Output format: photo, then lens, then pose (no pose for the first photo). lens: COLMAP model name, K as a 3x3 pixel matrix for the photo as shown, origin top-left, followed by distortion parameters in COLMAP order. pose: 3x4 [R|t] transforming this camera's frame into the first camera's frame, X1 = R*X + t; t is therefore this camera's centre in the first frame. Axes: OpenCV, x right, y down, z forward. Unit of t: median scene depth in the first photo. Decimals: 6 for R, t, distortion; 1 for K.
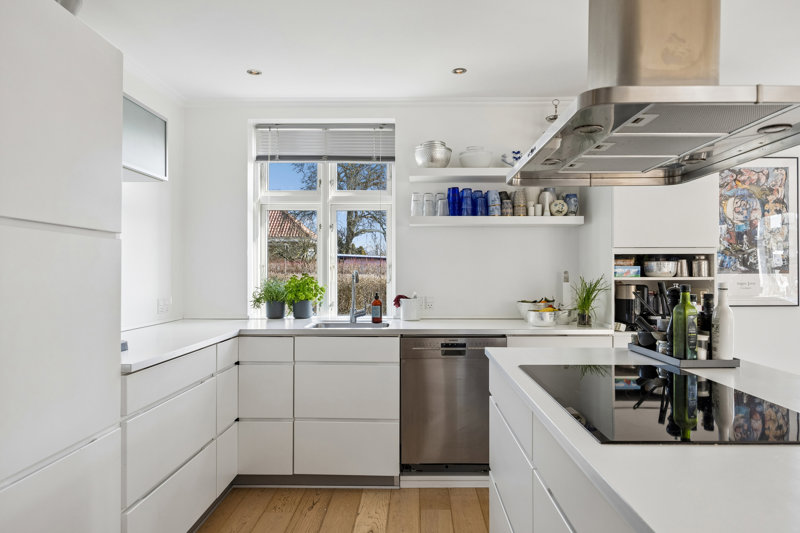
lens RADIAL K [[528.2, 0, 398.7], [0, 528.2, 267.9], [0, 0, 1]] dist [-0.006064, -0.000635]
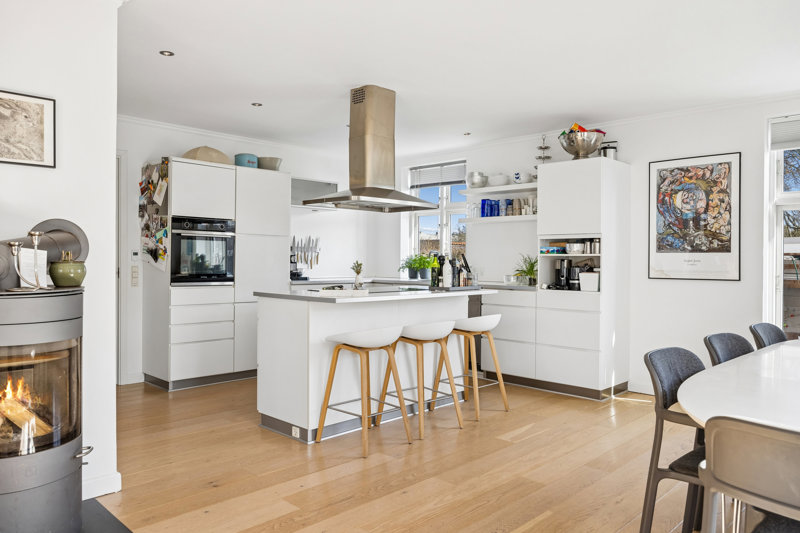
lens RADIAL K [[587.0, 0, 399.8], [0, 587.0, 266.7], [0, 0, 1]] dist [0.002959, 0.000119]
pose [[0.717370, 0.016236, -0.696503, 1.124289], [-0.005206, 0.999825, 0.017945, 0.022461], [0.696673, -0.009247, 0.717330, -0.451210]]
